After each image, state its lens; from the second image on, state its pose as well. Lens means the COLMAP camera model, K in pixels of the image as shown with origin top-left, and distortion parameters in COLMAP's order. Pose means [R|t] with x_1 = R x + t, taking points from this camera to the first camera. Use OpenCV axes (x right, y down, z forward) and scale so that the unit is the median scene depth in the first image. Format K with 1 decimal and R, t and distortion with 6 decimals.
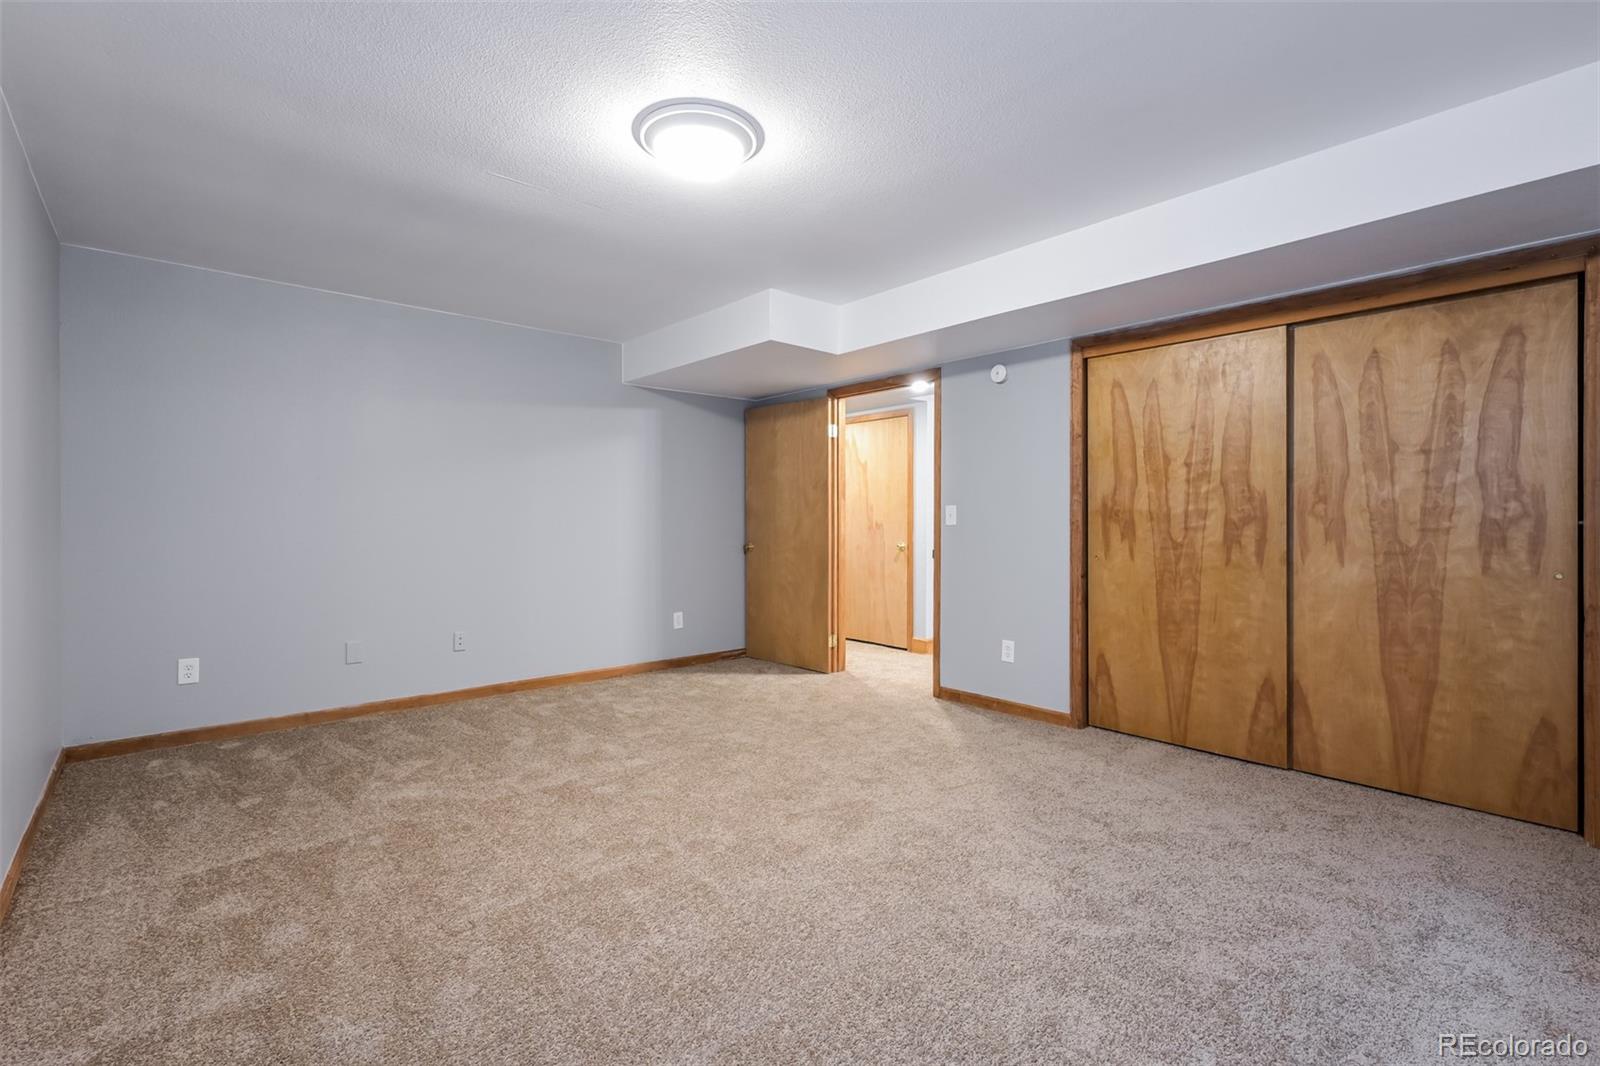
lens RADIAL K [[721.5, 0, 800.3], [0, 721.5, 522.2], [0, 0, 1]] dist [0.000922, 0.000363]
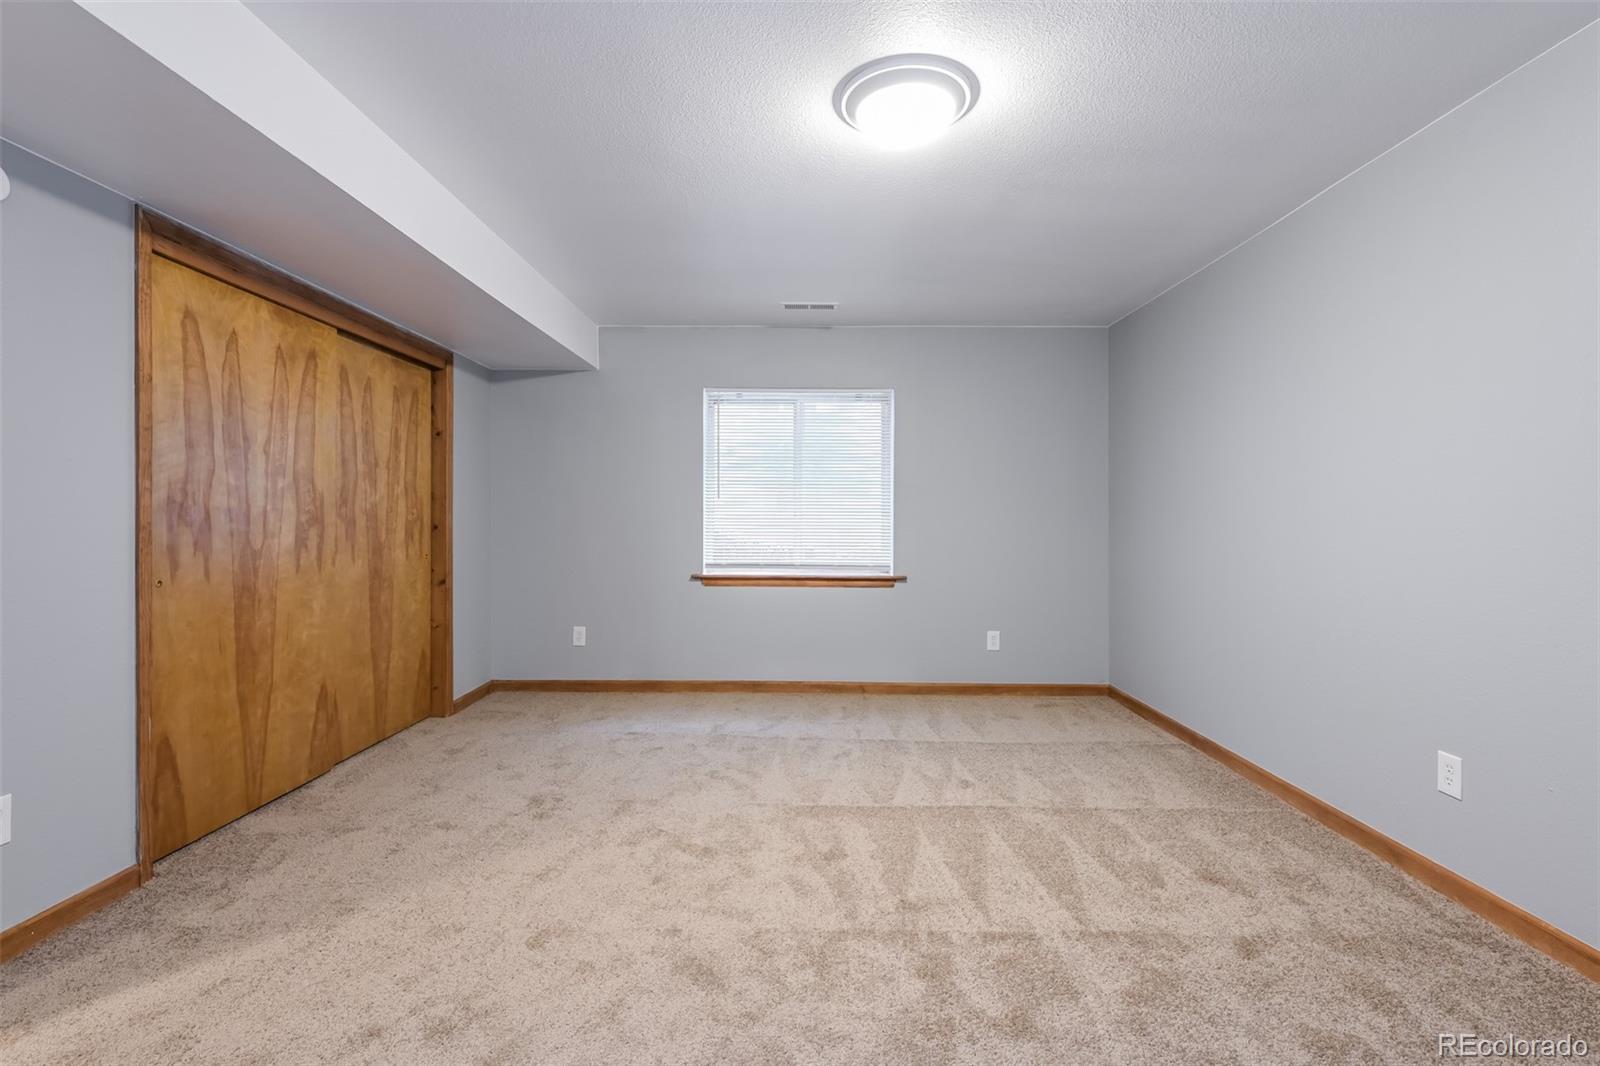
lens RADIAL K [[721.5, 0, 800.3], [0, 721.5, 522.2], [0, 0, 1]] dist [0.000922, 0.000363]
pose [[-0.742102, -0.001241, 0.670286, -0.455970], [0.003125, 0.999981, 0.005311, -0.004810], [-0.670279, 0.006036, -0.742084, 1.232851]]
